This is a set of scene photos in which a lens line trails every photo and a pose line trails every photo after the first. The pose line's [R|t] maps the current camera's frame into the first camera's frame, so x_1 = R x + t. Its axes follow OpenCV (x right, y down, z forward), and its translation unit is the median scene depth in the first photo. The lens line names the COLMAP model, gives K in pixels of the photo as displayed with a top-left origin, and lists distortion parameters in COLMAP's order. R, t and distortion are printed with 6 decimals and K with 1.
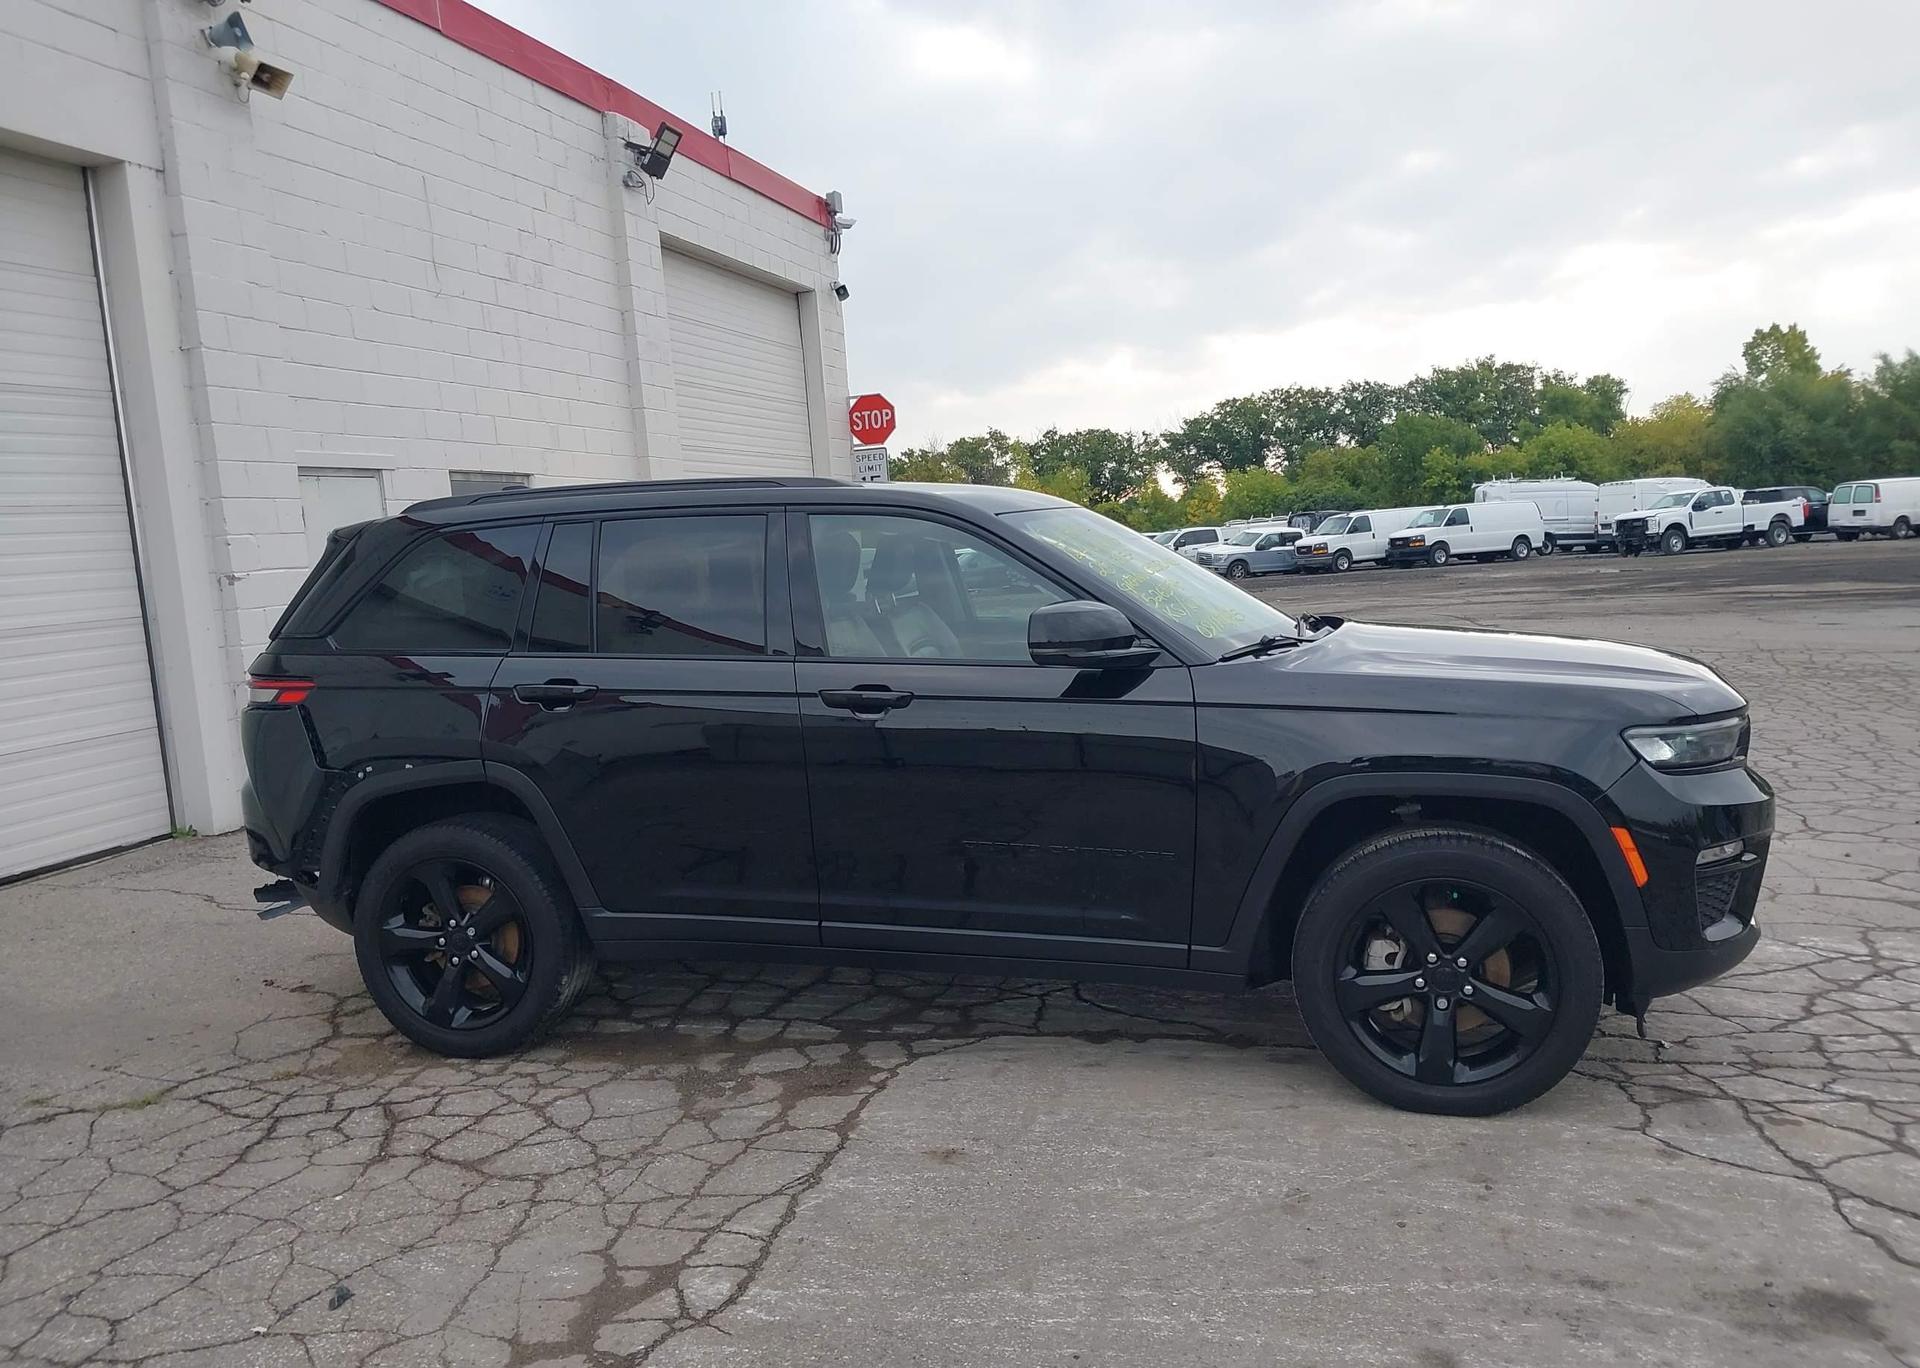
lens RADIAL K [[1494.2, 0, 964.2], [0, 1494.2, 712.1], [0, 0, 1]] dist [0.029229, -0.038295]
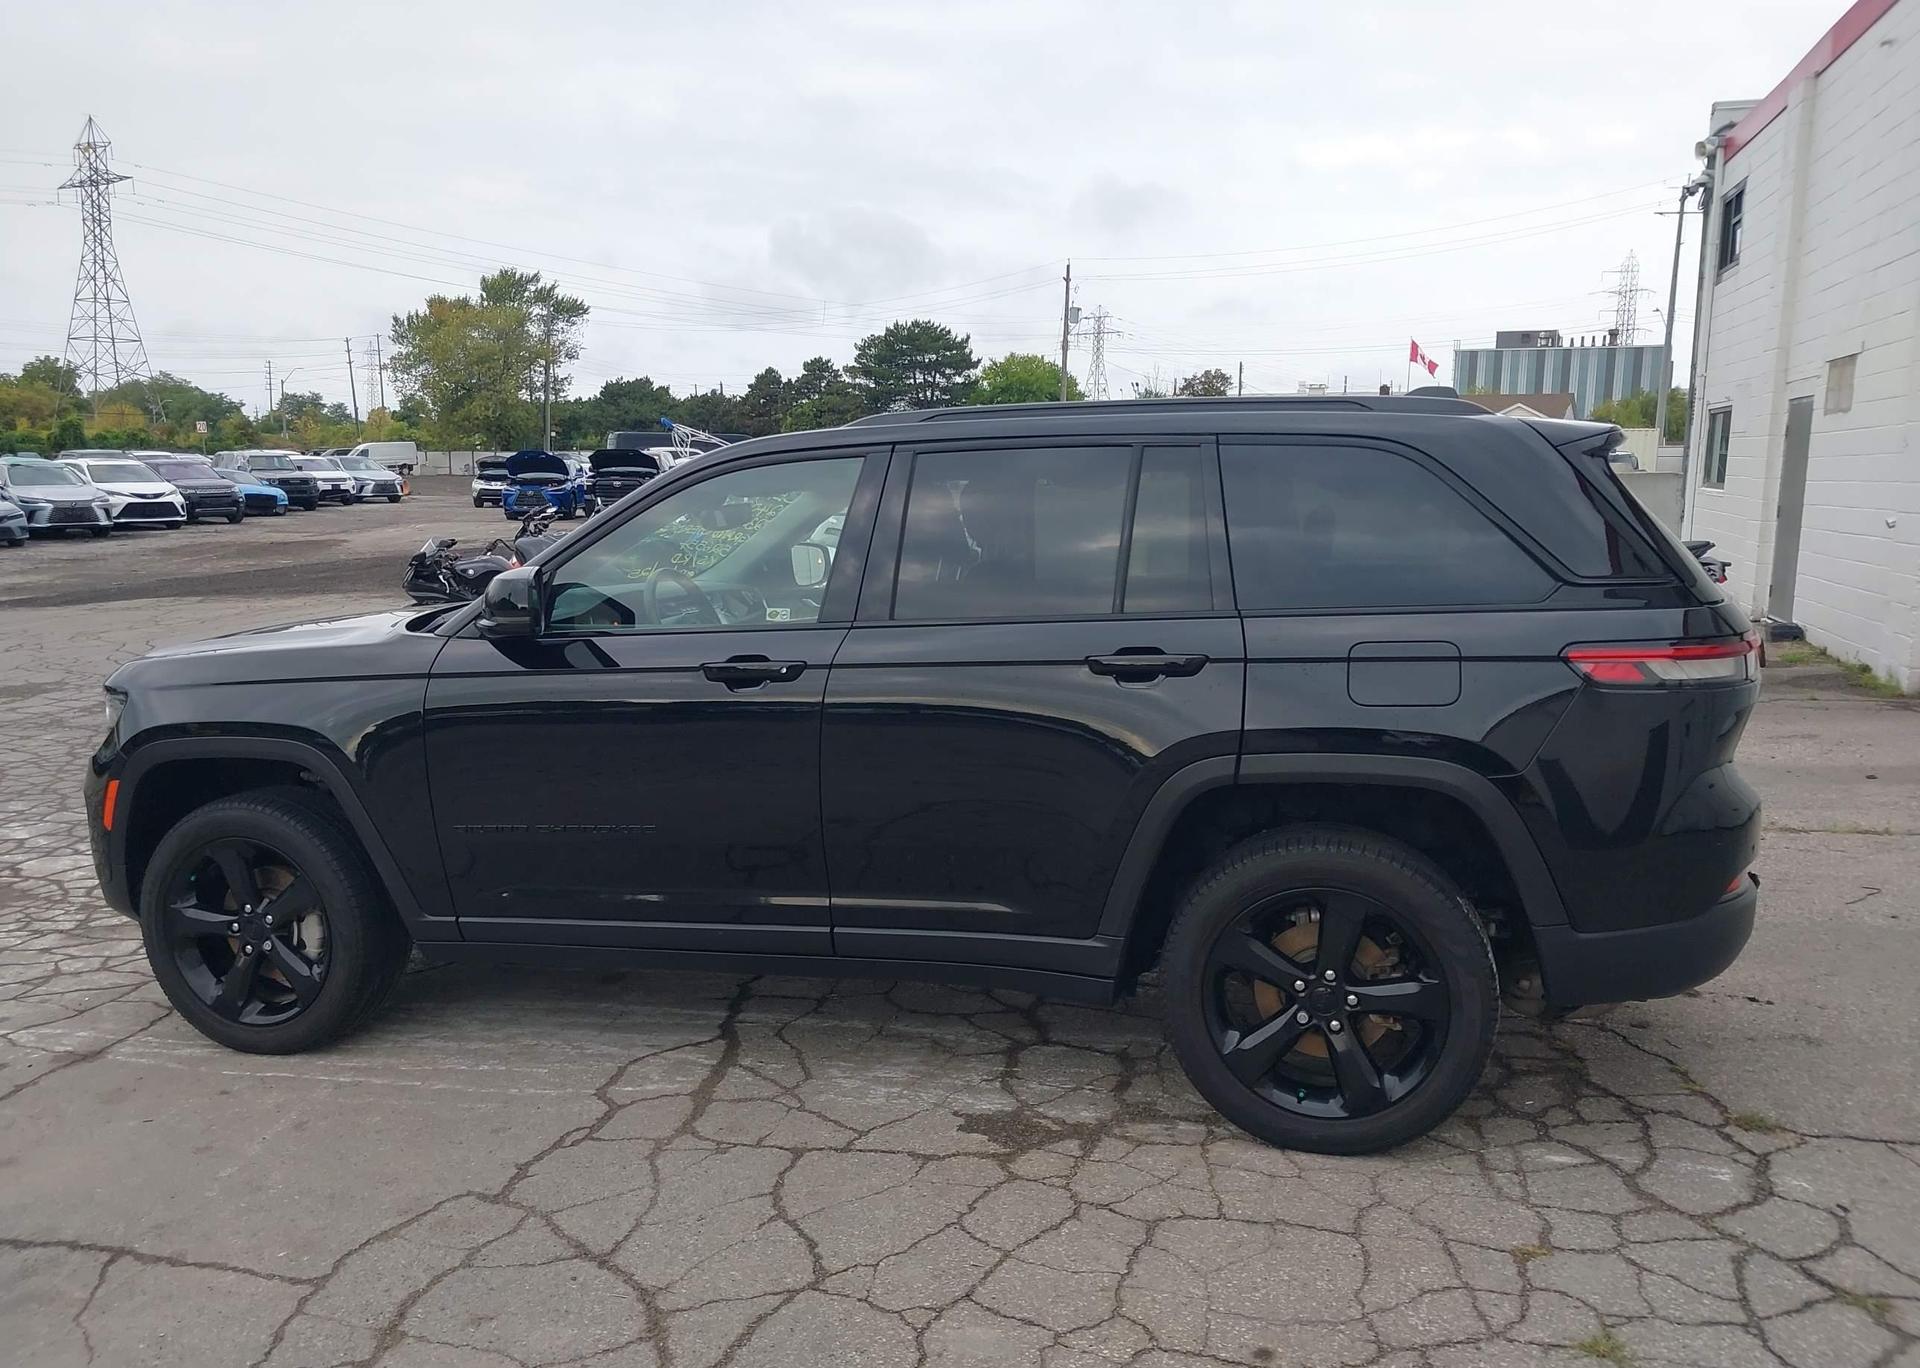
lens RADIAL K [[1494.2, 0, 956.6], [0, 1494.2, 694.8], [0, 0, 1]] dist [0.029229, -0.038295]
pose [[-0.997675, 0.067932, 0.005480, -0.066303], [0.067048, 0.963919, 0.257615, -0.250399], [0.012218, 0.257384, -0.966232, 2.064527]]
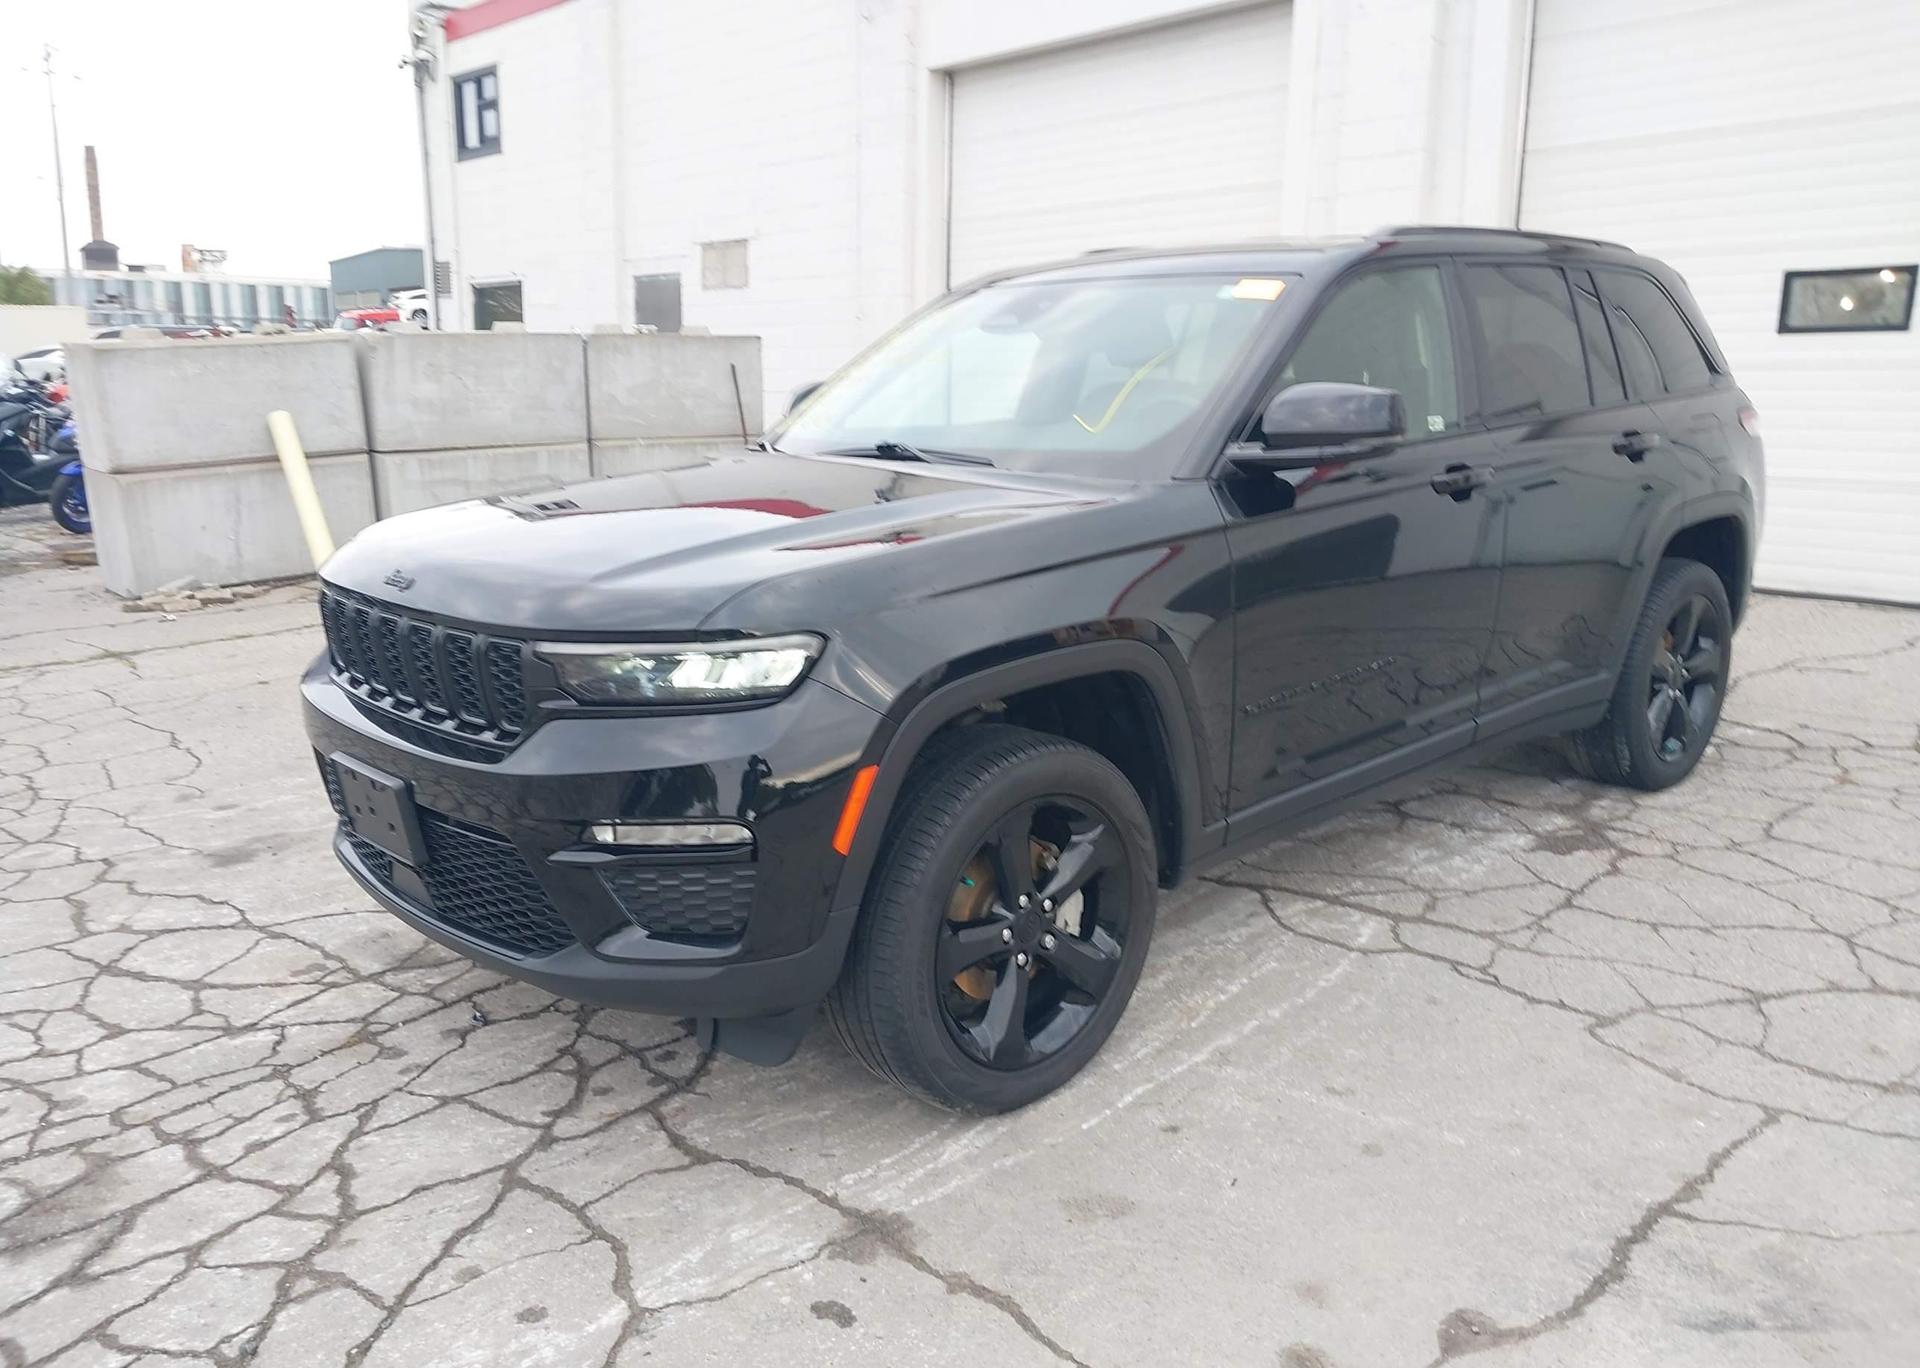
lens RADIAL K [[1494.2, 0, 954.4], [0, 1494.2, 677.1], [0, 0, 1]] dist [0.029229, -0.038295]
pose [[-0.525238, 0.243462, -0.815384, 0.882478], [-0.059822, 0.945264, 0.320777, -0.206148], [0.848850, 0.217262, -0.481925, 1.465517]]
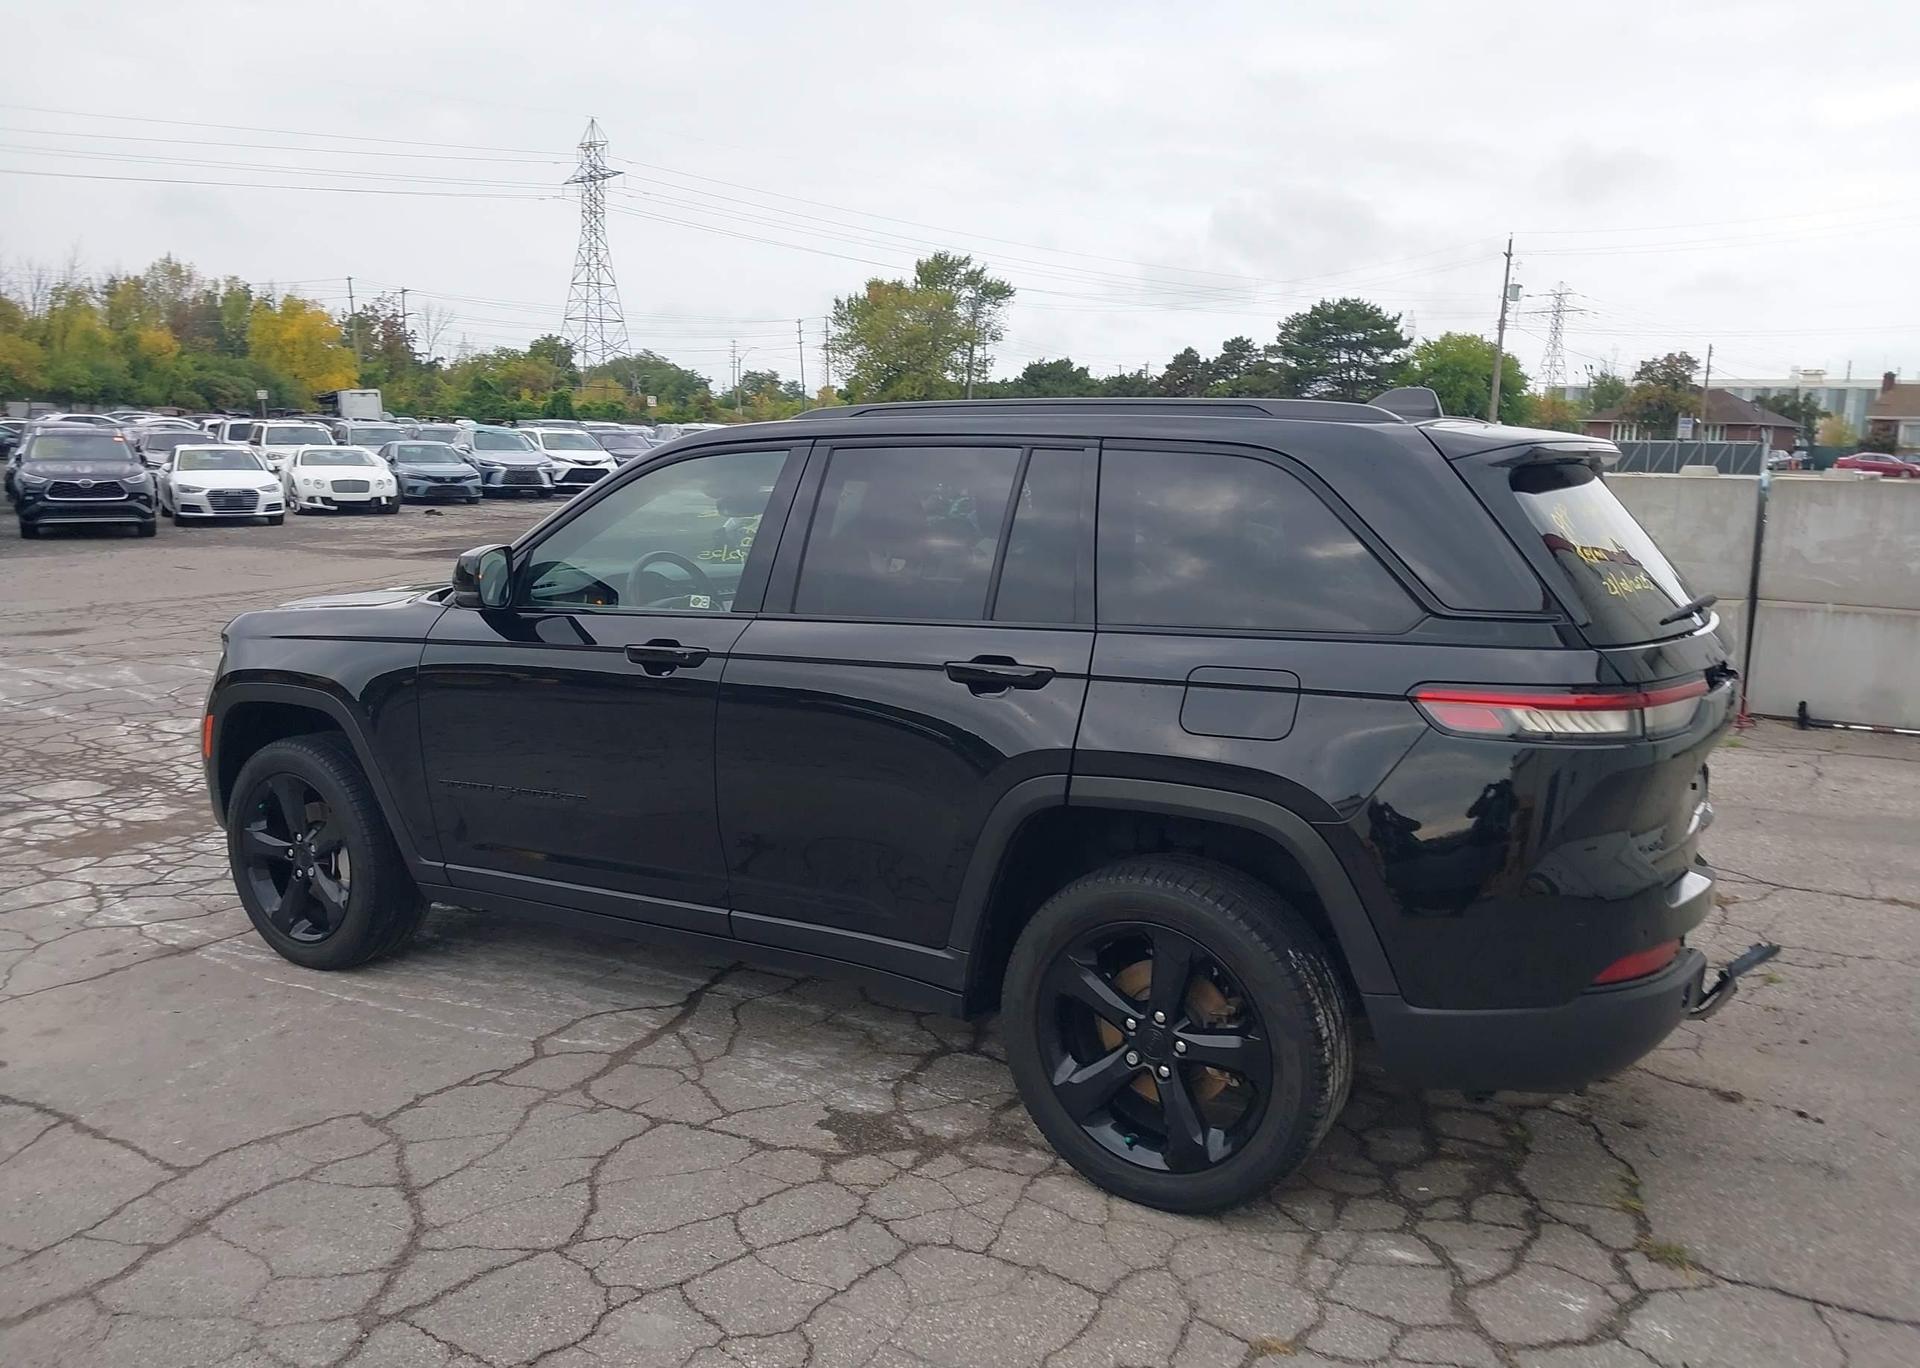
lens RADIAL K [[1494.2, 0, 947.7], [0, 1494.2, 692.4], [0, 0, 1]] dist [0.029229, -0.038295]
pose [[-0.959873, -0.001633, 0.280431, -0.336832], [0.071079, 0.965913, 0.248916, -0.239018], [-0.271279, 0.258860, -0.927038, 2.017543]]
